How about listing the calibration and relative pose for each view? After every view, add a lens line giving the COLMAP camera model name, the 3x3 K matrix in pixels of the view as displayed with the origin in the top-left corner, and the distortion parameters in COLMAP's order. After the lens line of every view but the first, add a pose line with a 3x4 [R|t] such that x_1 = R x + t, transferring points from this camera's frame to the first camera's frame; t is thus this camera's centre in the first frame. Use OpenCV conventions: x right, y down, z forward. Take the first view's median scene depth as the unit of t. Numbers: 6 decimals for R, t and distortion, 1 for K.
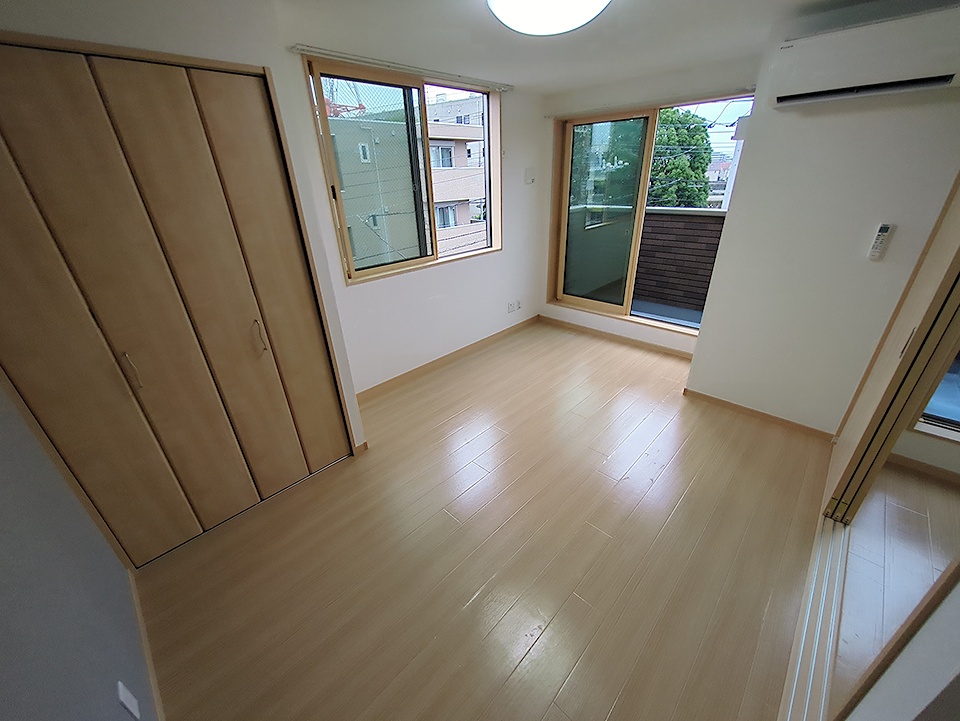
lens RADIAL K [[376.4, 0, 478.7], [0, 376.4, 360.8], [0, 0, 1]] dist [-0.002268, 0.000185]
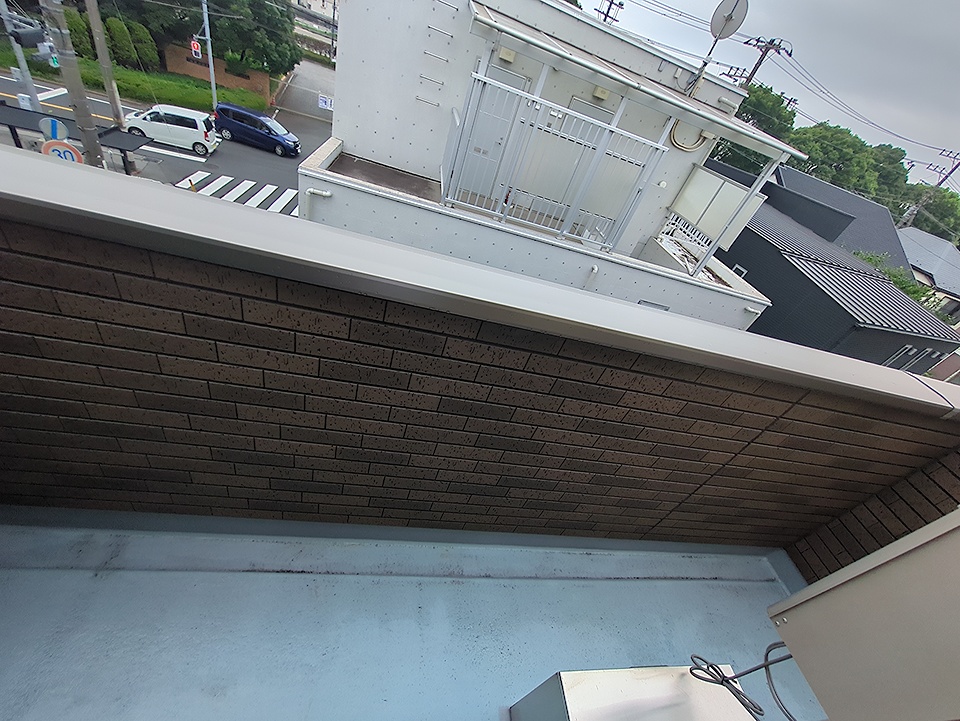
lens RADIAL K [[376.4, 0, 484.9], [0, 376.4, 362.2], [0, 0, 1]] dist [-0.002268, 0.000185]
pose [[0.598867, -0.304299, 0.740784, 0.397859], [0.033170, 0.933630, 0.356701, -0.384067], [-0.800161, -0.189044, 0.569213, 0.752385]]
